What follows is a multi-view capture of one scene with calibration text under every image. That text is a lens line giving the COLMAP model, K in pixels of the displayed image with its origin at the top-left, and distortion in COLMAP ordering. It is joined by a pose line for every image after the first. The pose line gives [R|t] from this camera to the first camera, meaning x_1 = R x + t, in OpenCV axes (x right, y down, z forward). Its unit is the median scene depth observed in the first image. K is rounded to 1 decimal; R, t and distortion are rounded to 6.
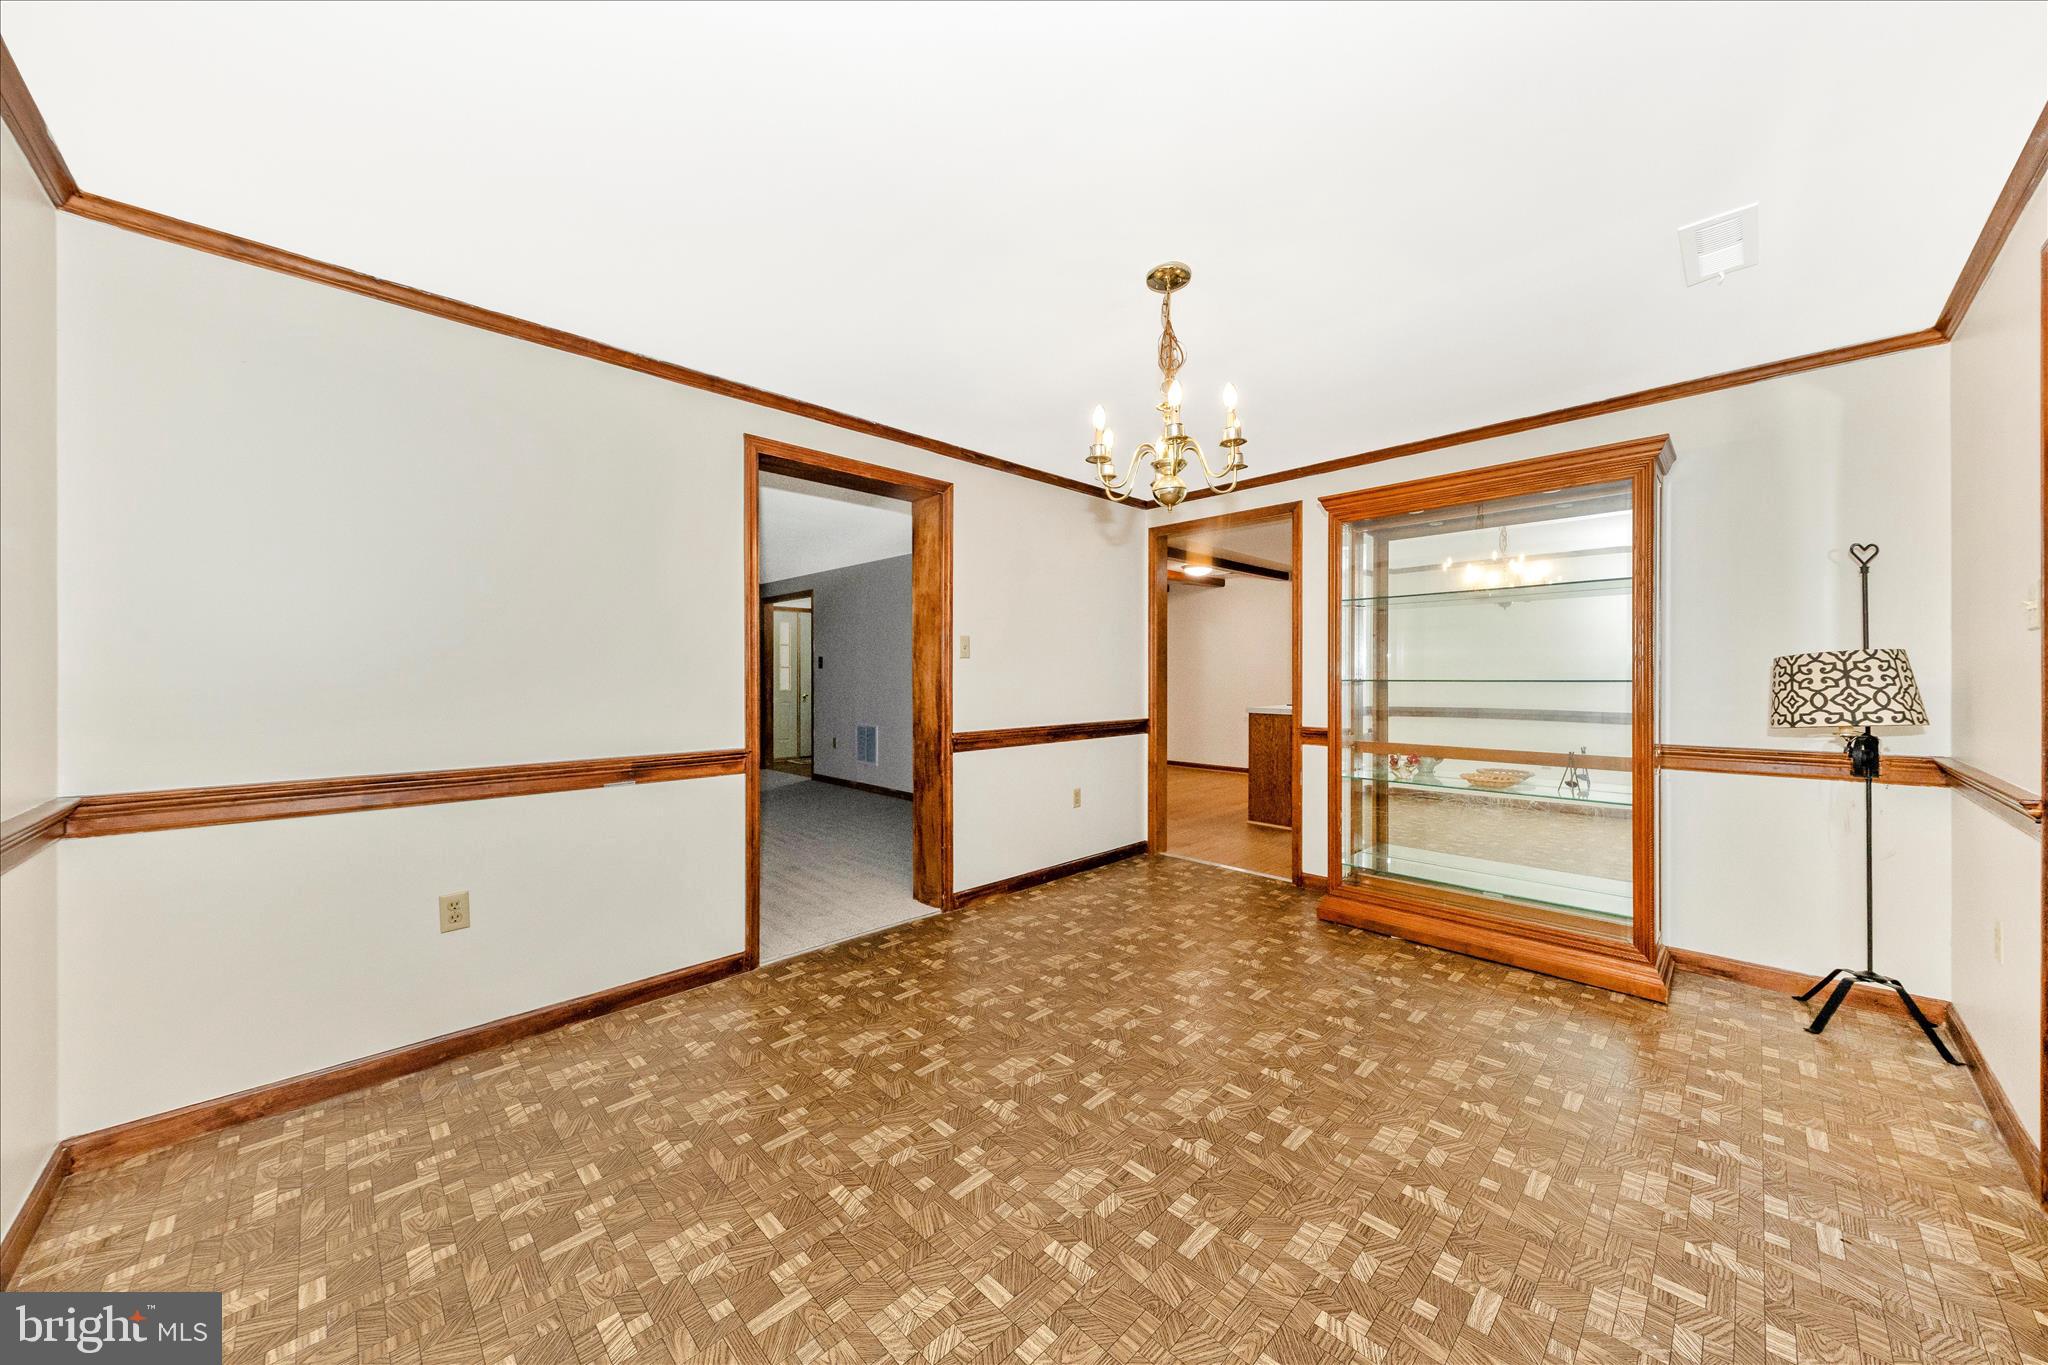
lens RADIAL K [[710.8, 0, 1025.1], [0, 710.8, 687.7], [0, 0, 1]] dist [0.009401, -0.001715]
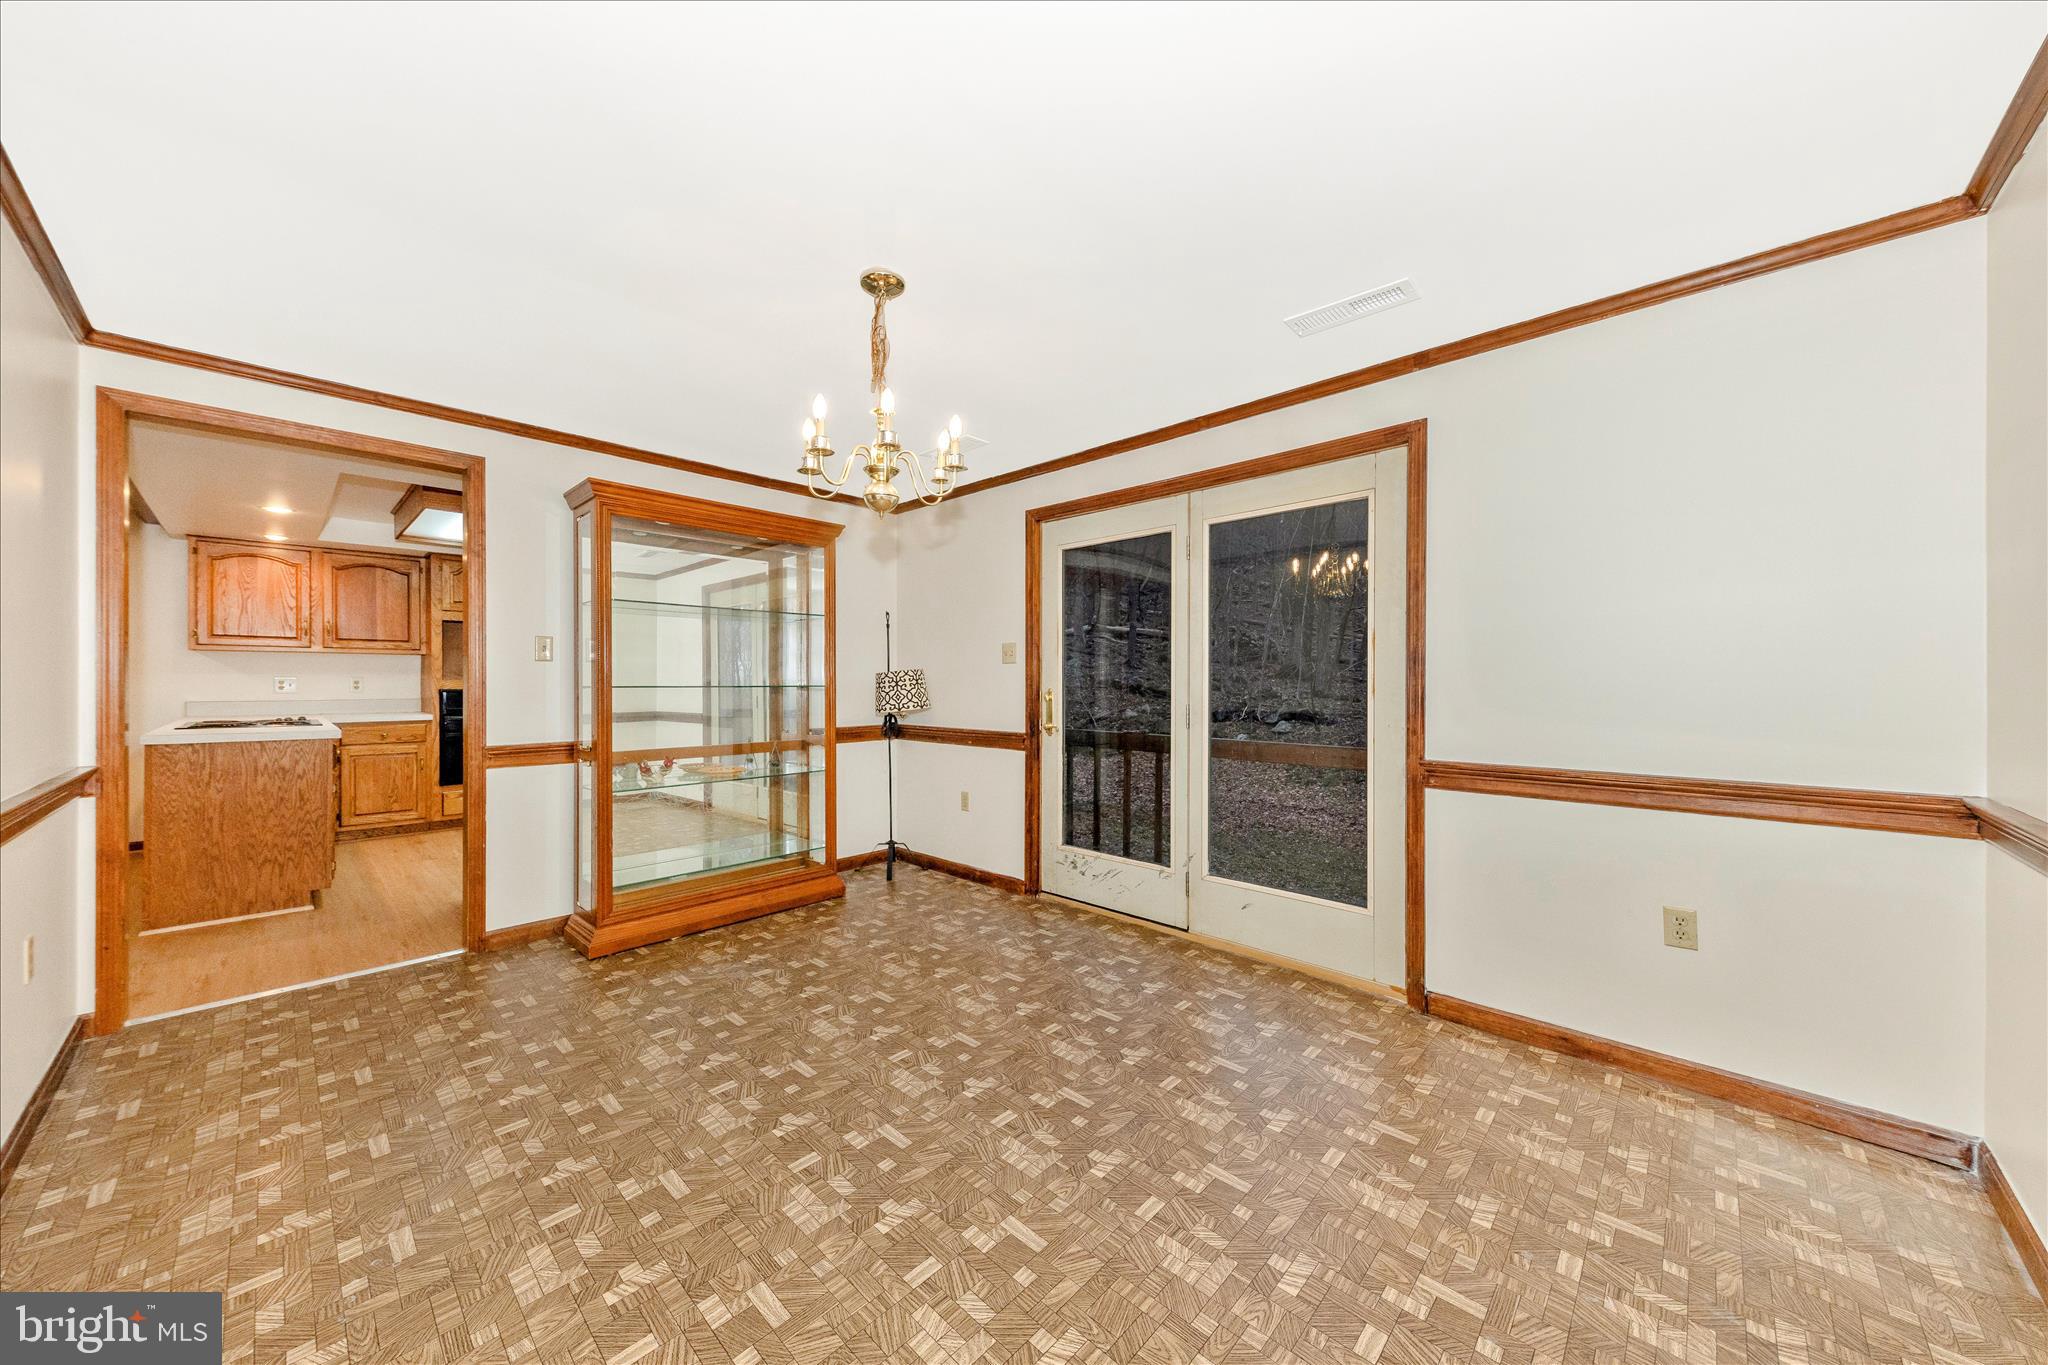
lens RADIAL K [[710.8, 0, 1029.6], [0, 710.8, 676.3], [0, 0, 1]] dist [0.009401, -0.001715]
pose [[-0.036898, 0.012196, 0.999245, -0.623978], [0.013351, 0.999842, -0.011710, -0.004453], [-0.999230, 0.012909, -0.037055, 0.635392]]
